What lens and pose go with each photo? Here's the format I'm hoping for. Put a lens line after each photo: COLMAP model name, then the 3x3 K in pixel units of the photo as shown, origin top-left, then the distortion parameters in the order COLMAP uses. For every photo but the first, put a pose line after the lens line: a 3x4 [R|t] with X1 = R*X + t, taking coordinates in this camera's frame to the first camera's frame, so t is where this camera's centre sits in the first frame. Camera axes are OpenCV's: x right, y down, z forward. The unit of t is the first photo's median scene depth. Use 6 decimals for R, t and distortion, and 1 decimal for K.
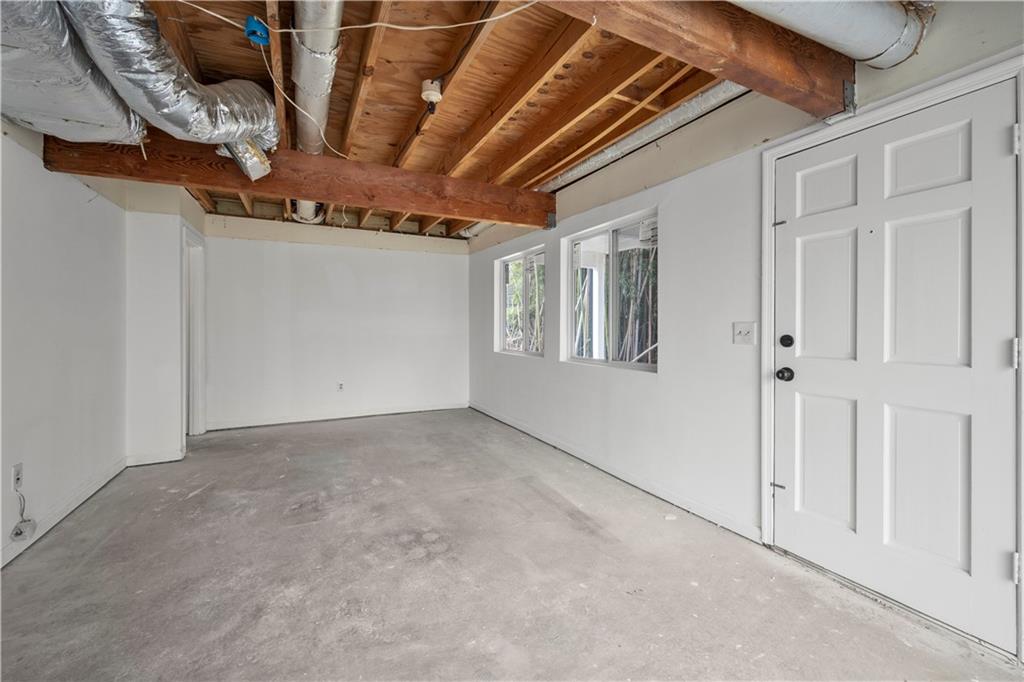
lens RADIAL K [[412.2, 0, 514.6], [0, 412.2, 330.5], [0, 0, 1]] dist [-0.000606, -0.000643]
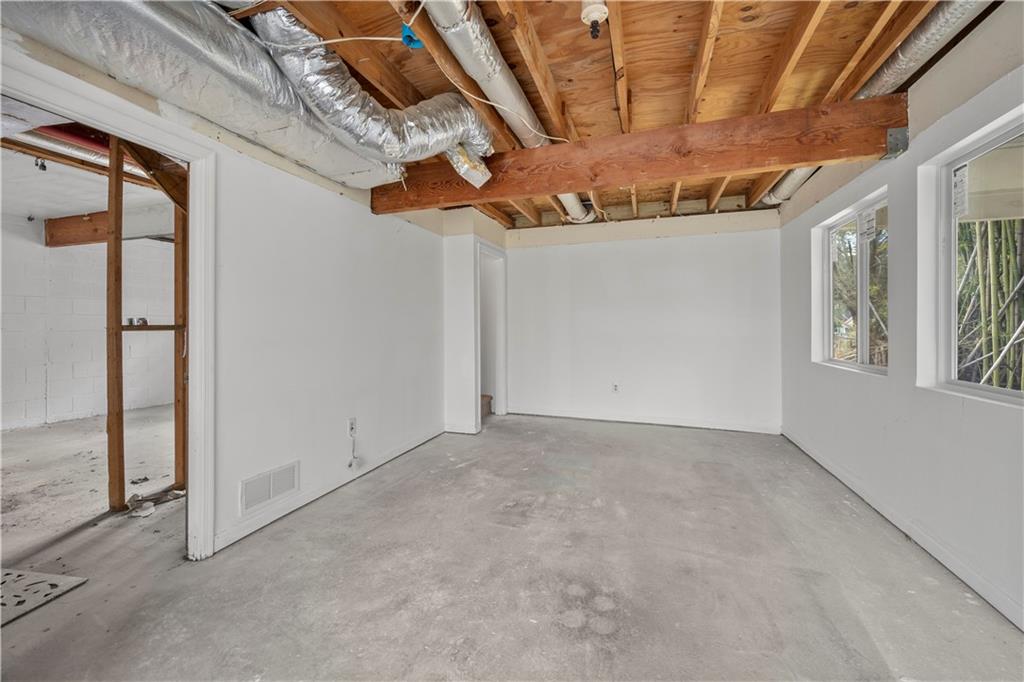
lens RADIAL K [[412.2, 0, 505.1], [0, 412.2, 328.2], [0, 0, 1]] dist [-0.000606, -0.000643]
pose [[0.690870, 0.005303, -0.722959, 0.170369], [-0.008612, 0.999963, -0.000895, 0.001059], [0.722928, 0.006845, 0.690890, 0.280120]]
